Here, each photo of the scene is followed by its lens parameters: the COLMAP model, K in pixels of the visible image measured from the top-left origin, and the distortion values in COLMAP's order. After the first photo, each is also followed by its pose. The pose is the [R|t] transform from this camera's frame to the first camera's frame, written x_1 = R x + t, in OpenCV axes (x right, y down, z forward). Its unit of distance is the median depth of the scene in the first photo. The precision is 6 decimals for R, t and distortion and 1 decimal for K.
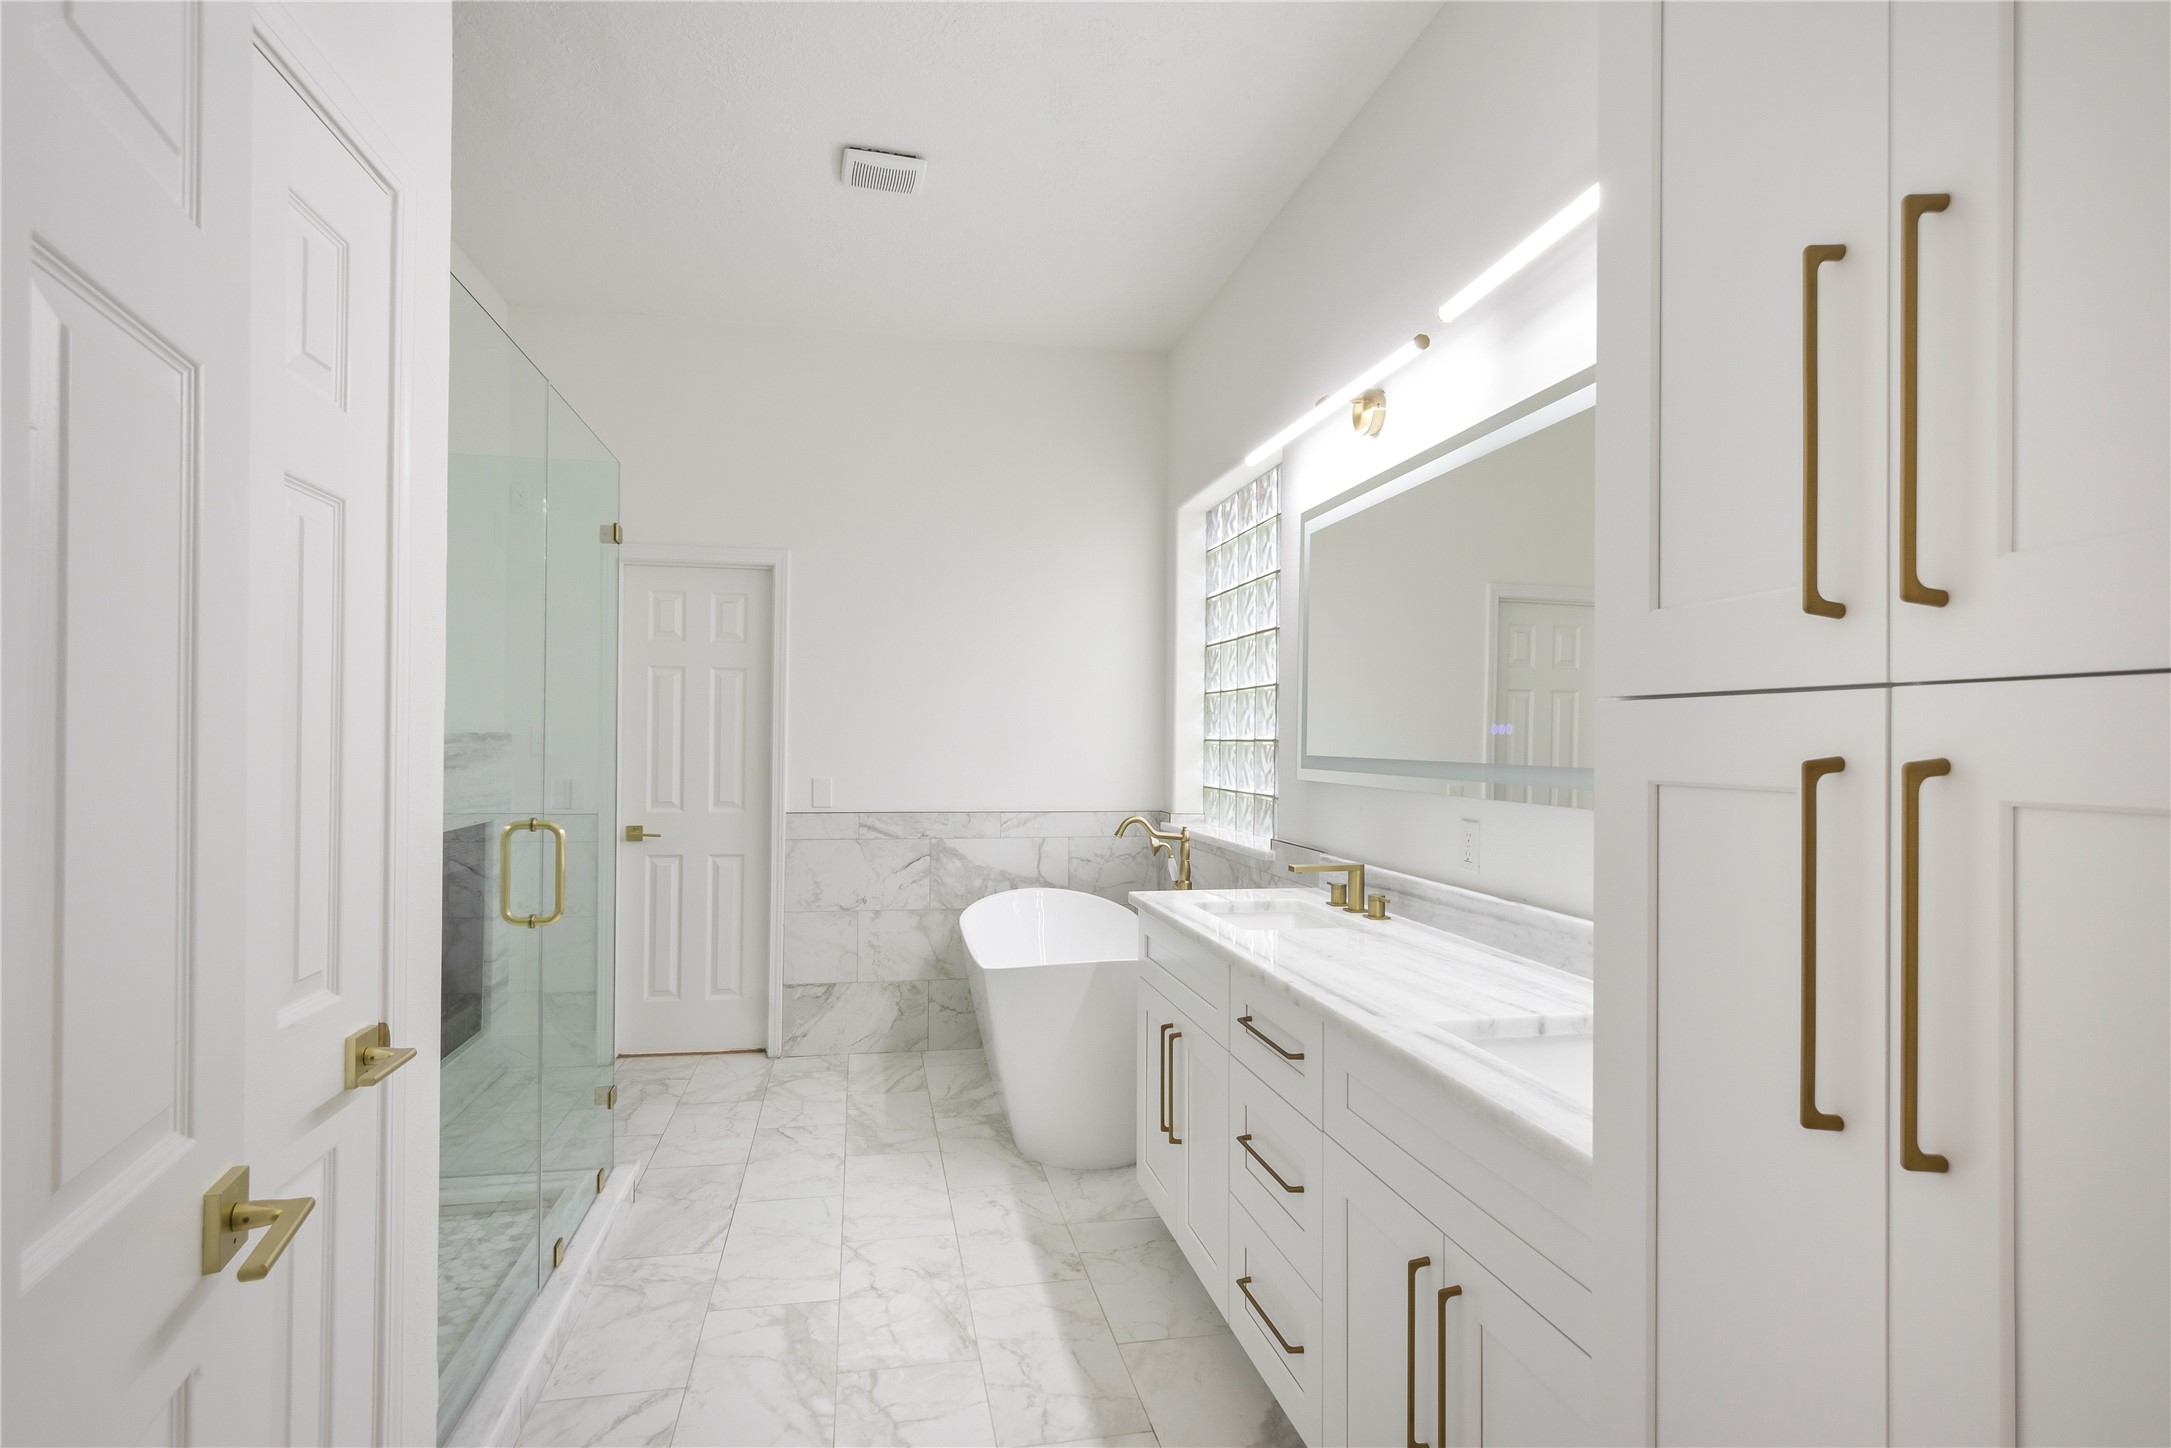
lens RADIAL K [[1085.8, 0, 1090.1], [0, 1085.8, 729.9], [0, 0, 1]] dist [-0.001098, 0.002062]
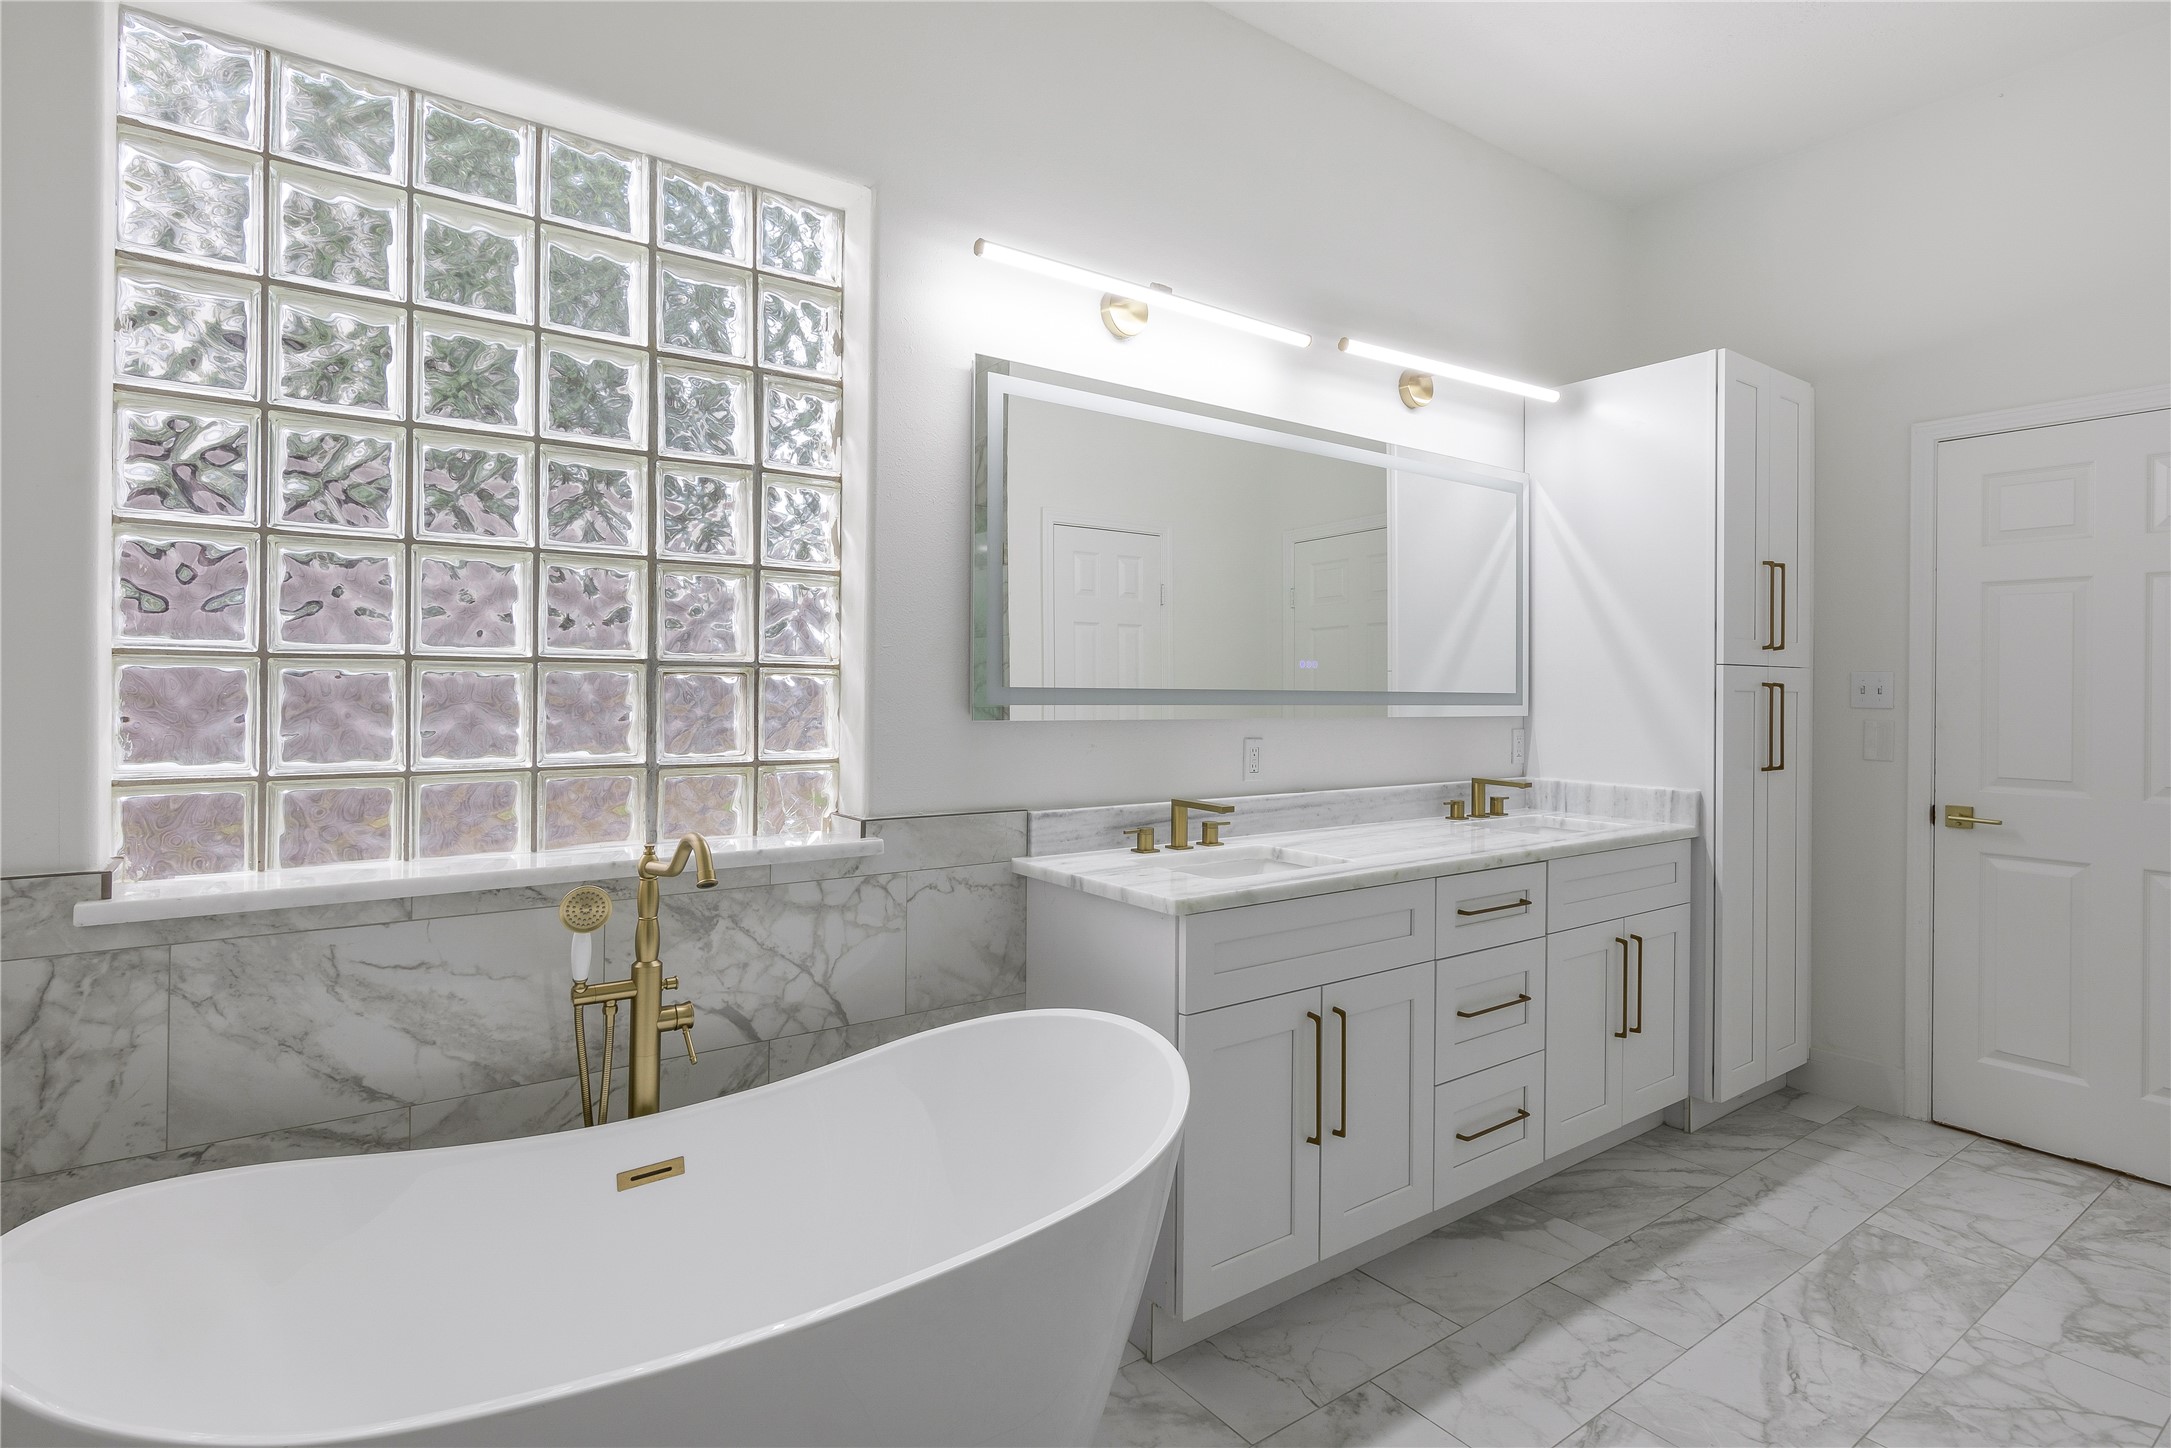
lens RADIAL K [[1085.8, 0, 1100.4], [0, 1085.8, 703.5], [0, 0, 1]] dist [-0.001098, 0.002062]
pose [[-0.414778, -0.010415, 0.909863, -0.671655], [-0.008621, 0.999935, 0.007516, 0.037923], [-0.909882, -0.004727, -0.414841, 1.655877]]
